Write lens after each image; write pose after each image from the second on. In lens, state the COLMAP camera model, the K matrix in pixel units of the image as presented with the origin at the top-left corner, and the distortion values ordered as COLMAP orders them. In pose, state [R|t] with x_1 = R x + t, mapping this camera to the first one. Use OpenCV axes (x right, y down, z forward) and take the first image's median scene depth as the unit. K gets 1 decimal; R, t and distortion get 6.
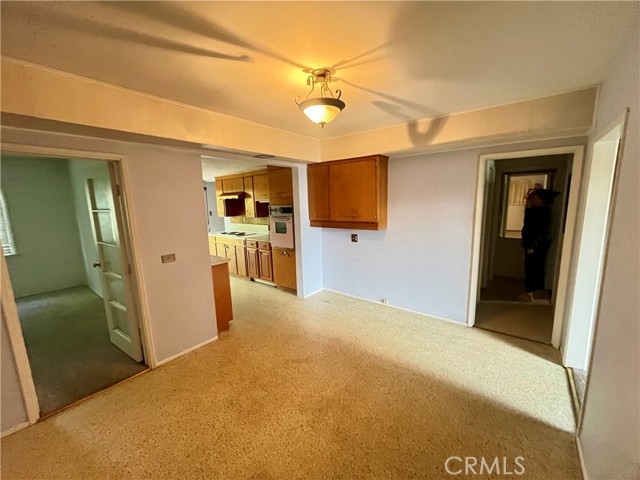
lens RADIAL K [[258.6, 0, 320.6], [0, 258.6, 240.9], [0, 0, 1]] dist [0.001419, 0.000065]
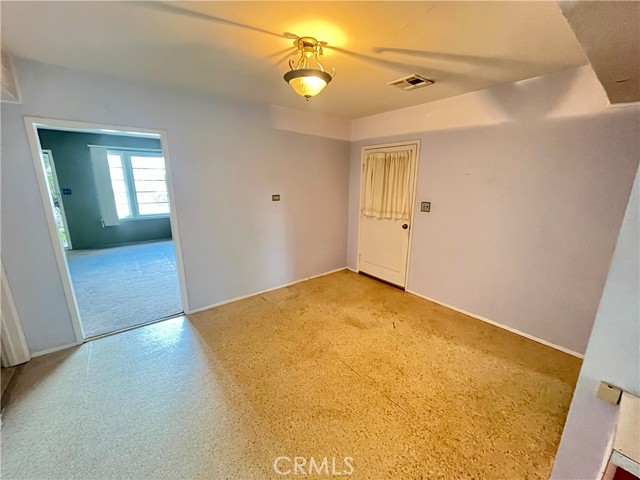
lens RADIAL K [[258.6, 0, 321.1], [0, 258.6, 240.2], [0, 0, 1]] dist [0.001419, 0.000065]
pose [[-0.974230, -0.034698, 0.222874, -0.256764], [0.052682, 0.925765, 0.374412, -0.289577], [-0.219320, 0.376504, -0.900079, 1.908620]]
